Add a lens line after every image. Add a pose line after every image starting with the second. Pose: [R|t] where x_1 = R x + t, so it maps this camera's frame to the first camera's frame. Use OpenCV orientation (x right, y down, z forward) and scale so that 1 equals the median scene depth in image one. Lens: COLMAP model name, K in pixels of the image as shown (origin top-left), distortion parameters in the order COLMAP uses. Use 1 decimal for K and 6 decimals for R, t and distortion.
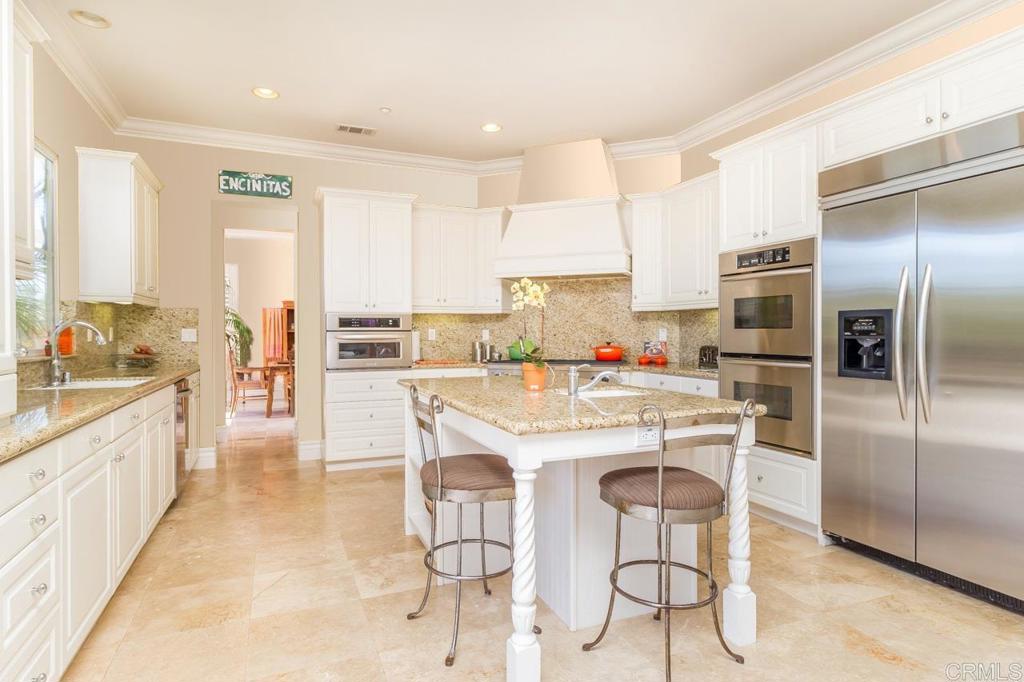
lens RADIAL K [[559.6, 0, 516.8], [0, 559.6, 338.3], [0, 0, 1]] dist [-0.001678, 0.000921]
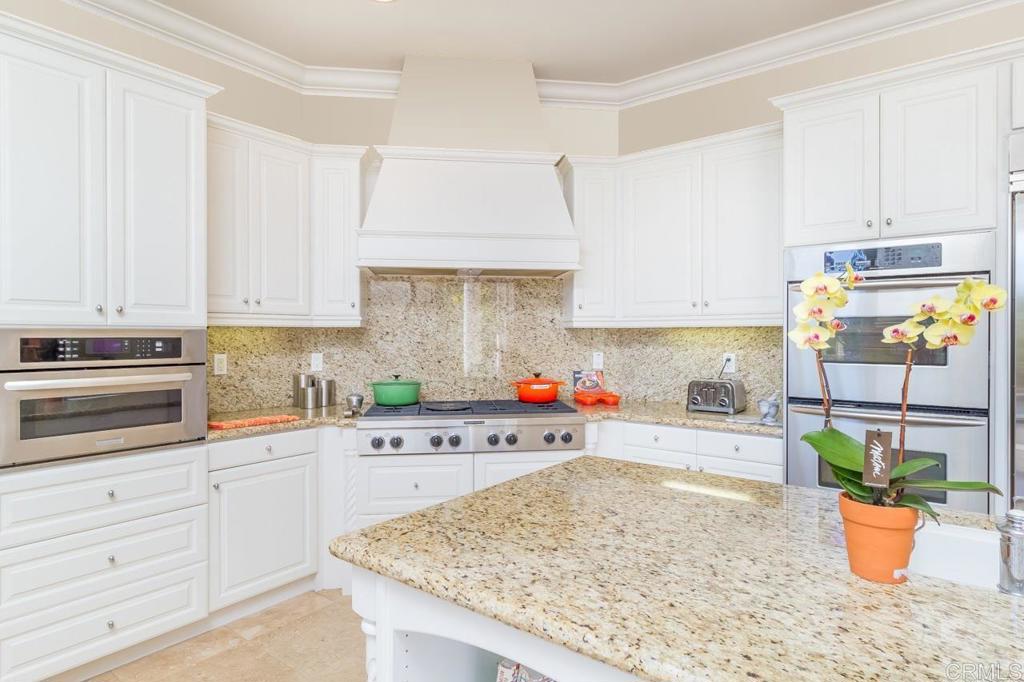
lens RADIAL K [[559.6, 0, 504.4], [0, 559.6, 336.2], [0, 0, 1]] dist [-0.001678, 0.000921]
pose [[0.871399, 0.003216, 0.490564, -0.194457], [0.002087, 0.999945, -0.010262, -0.030462], [-0.490570, 0.009966, 0.871345, 0.437573]]
